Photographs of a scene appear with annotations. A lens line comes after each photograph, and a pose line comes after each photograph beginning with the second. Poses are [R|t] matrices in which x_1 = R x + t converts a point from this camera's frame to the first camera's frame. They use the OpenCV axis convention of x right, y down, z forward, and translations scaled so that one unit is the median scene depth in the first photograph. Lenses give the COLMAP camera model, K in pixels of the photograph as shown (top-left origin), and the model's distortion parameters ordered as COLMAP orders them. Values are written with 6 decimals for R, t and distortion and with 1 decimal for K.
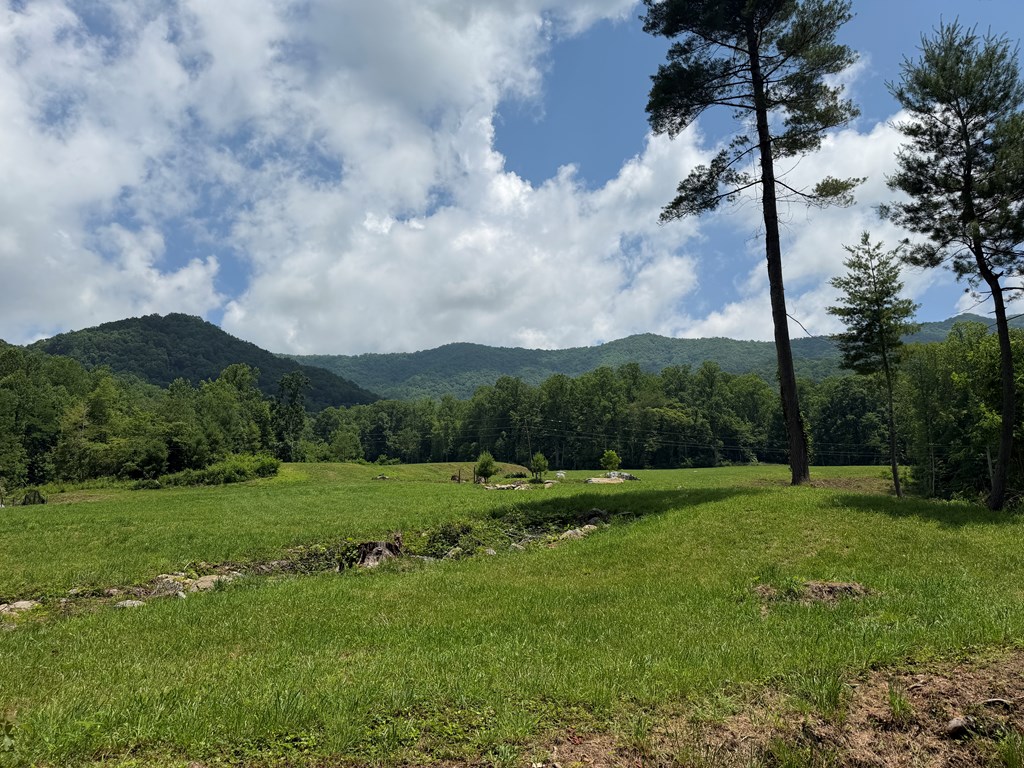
lens RADIAL K [[733.3, 0, 527.5], [0, 733.3, 371.0], [0, 0, 1]] dist [0.131678, -0.216580]
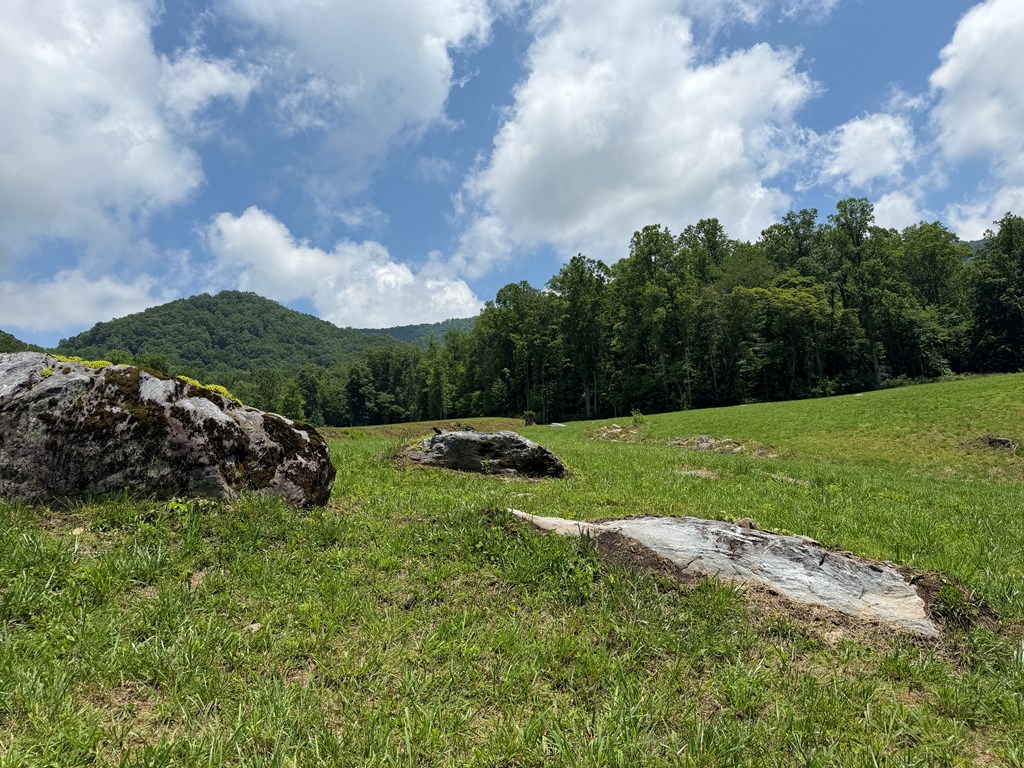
lens RADIAL K [[721.6, 0, 537.9], [0, 721.6, 397.1], [0, 0, 1]] dist [0.085604, -0.142317]
pose [[0.986853, -0.093165, -0.132069, 0.082691], [0.104873, 0.990877, 0.084642, 0.066517], [0.122979, -0.097380, 0.987620, 0.462360]]
